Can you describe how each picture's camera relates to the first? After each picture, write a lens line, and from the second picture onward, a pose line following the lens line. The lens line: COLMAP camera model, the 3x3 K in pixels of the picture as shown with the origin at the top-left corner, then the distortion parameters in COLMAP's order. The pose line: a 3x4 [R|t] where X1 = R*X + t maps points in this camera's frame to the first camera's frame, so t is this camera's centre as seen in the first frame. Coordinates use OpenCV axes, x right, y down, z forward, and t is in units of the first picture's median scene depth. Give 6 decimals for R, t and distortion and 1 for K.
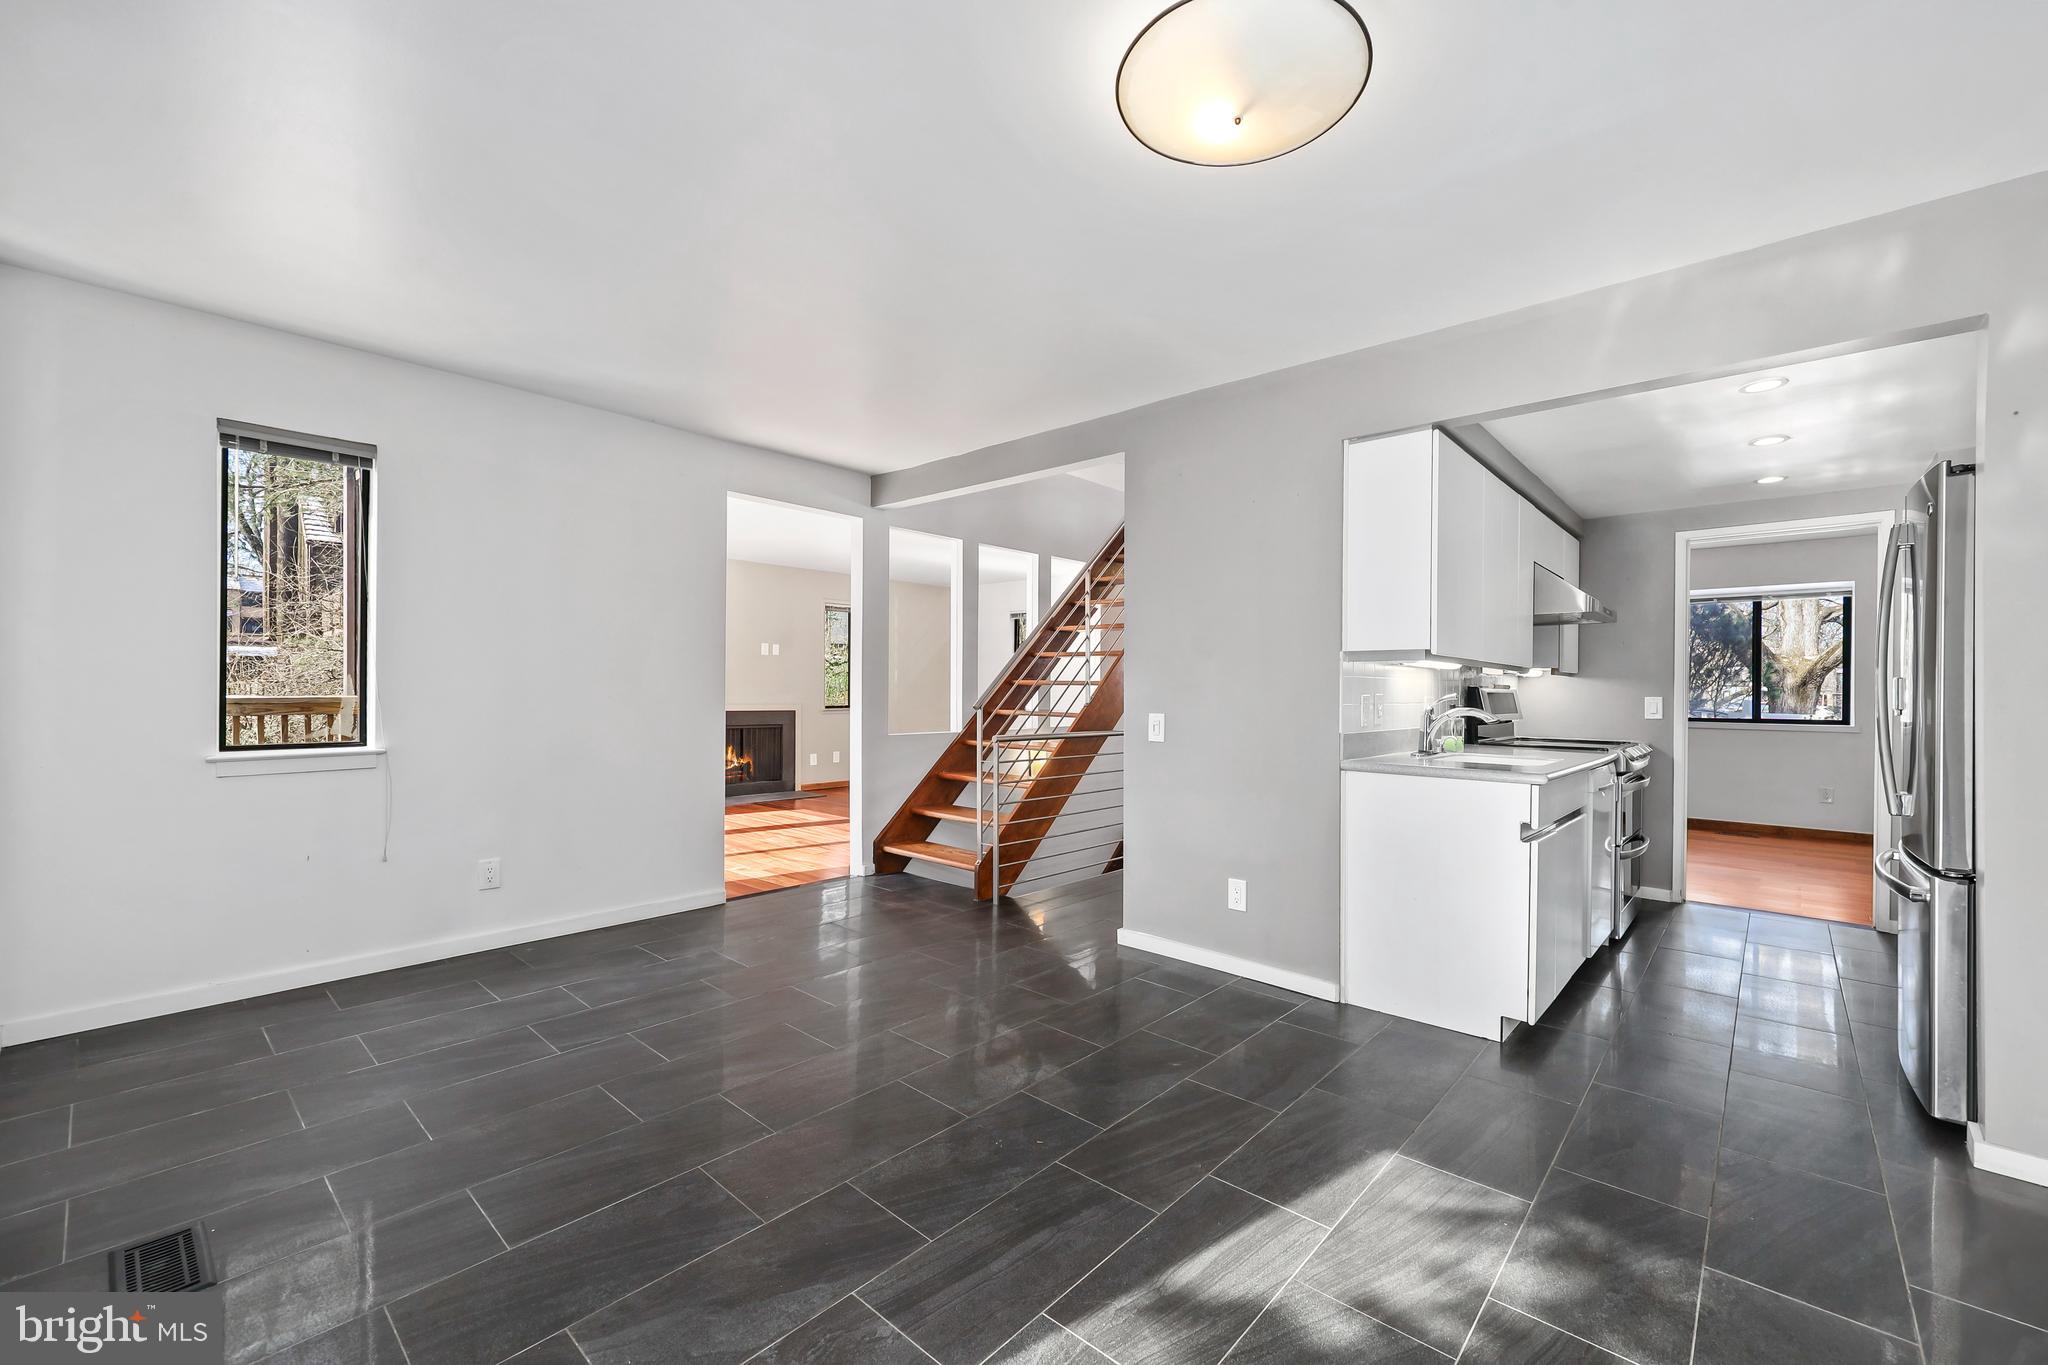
lens RADIAL K [[840.8, 0, 1030.6], [0, 840.8, 693.8], [0, 0, 1]] dist [0.006932, 0.000497]
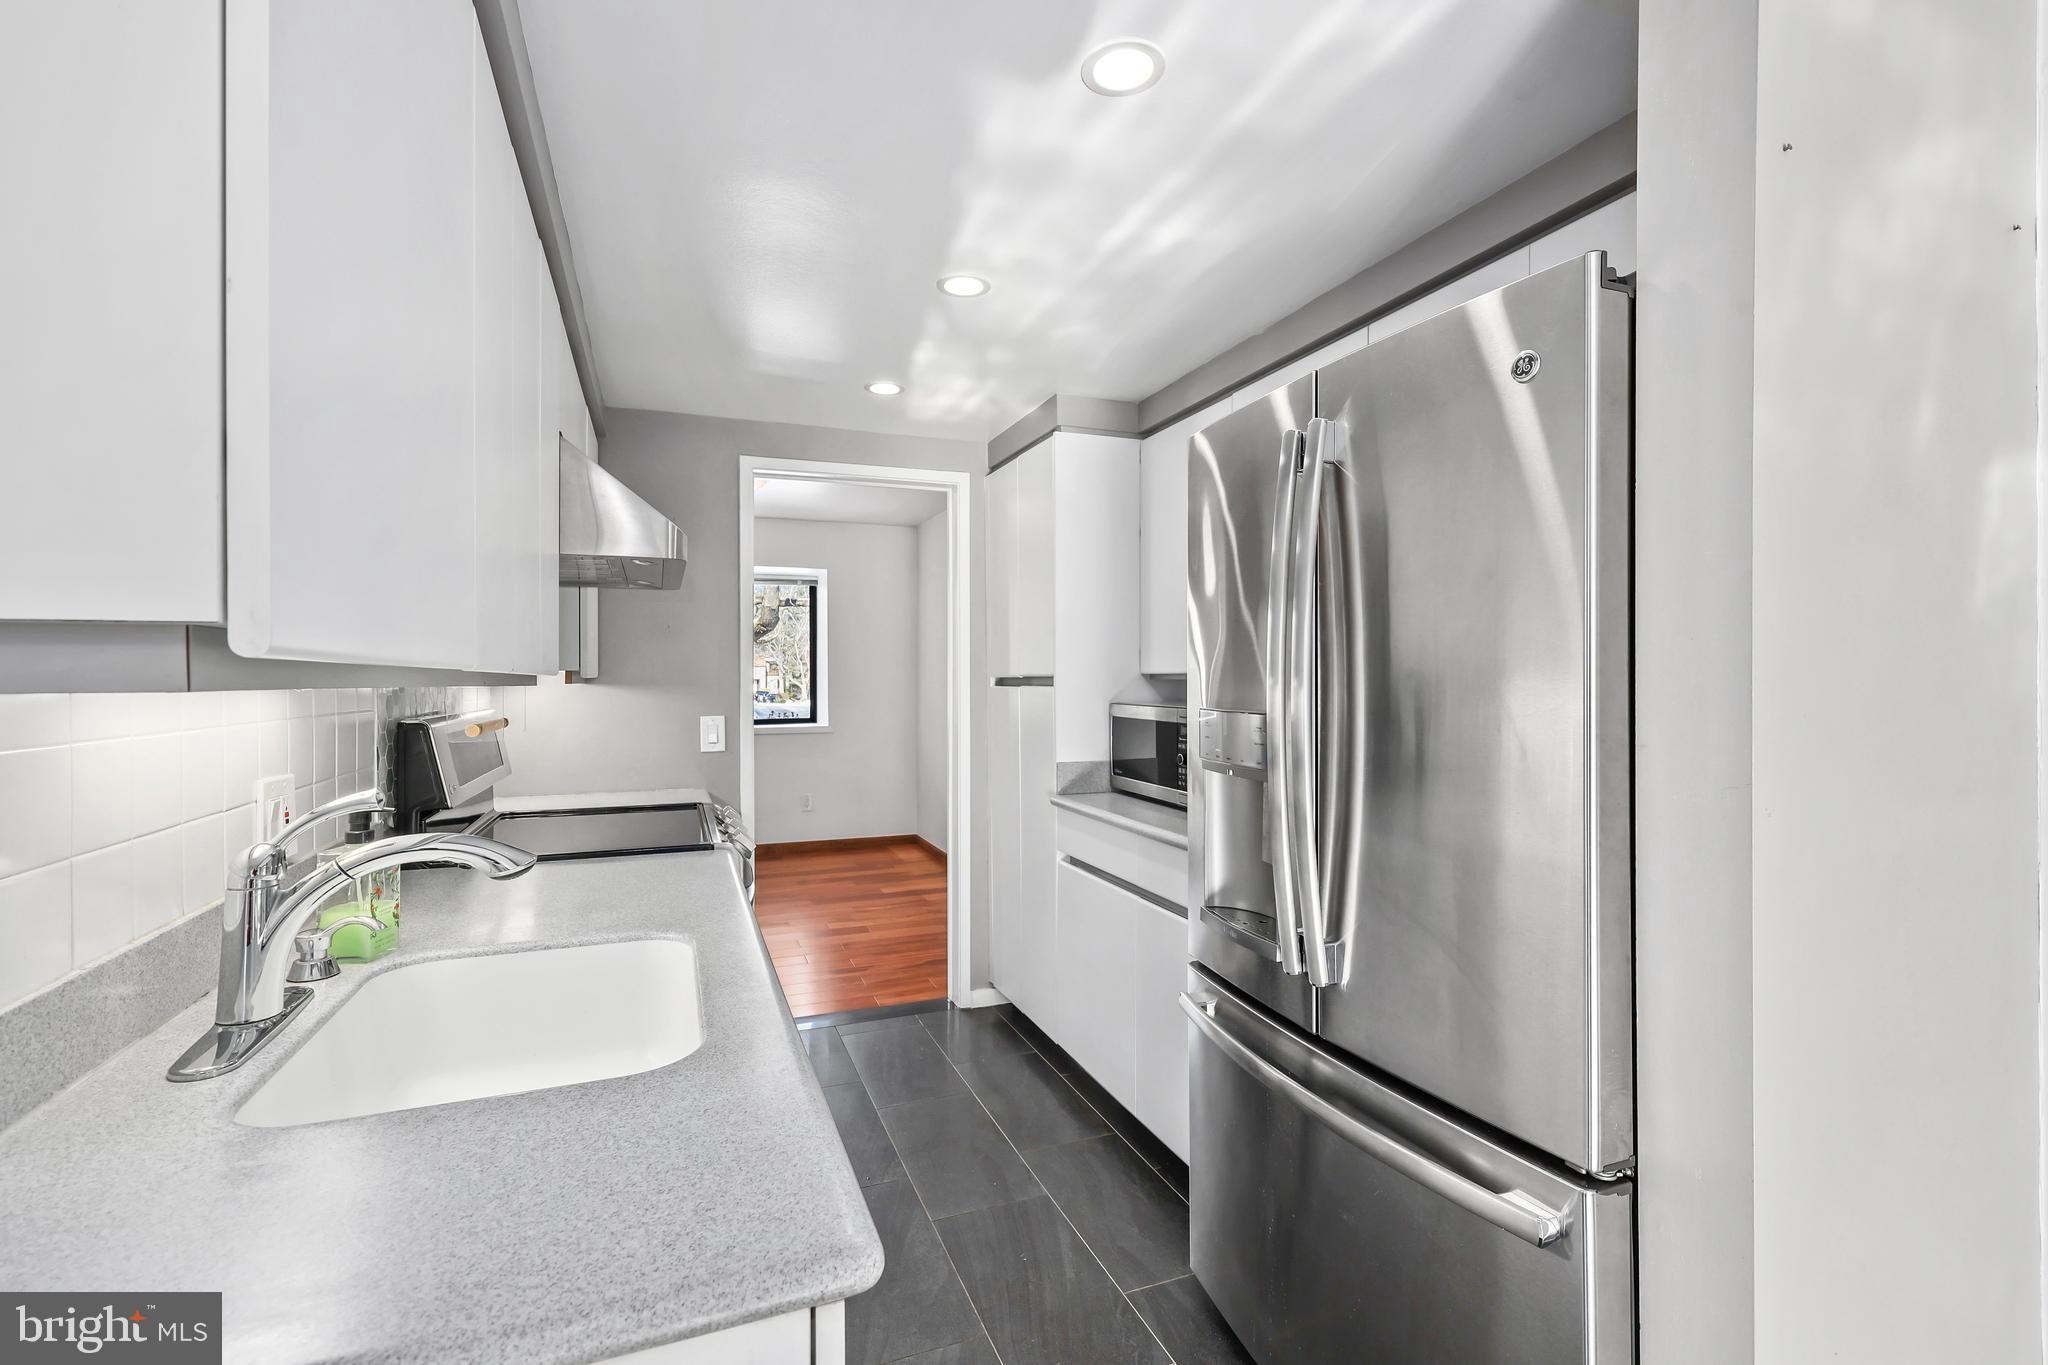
lens RADIAL K [[886.8, 0, 1028.3], [0, 886.8, 682.7], [0, 0, 1]] dist [0.001267, 0.000060]
pose [[0.433593, -0.022050, 0.900839, 0.298990], [0.013368, 0.999748, 0.018037, -0.035308], [-0.901010, 0.004222, 0.433778, 0.603146]]
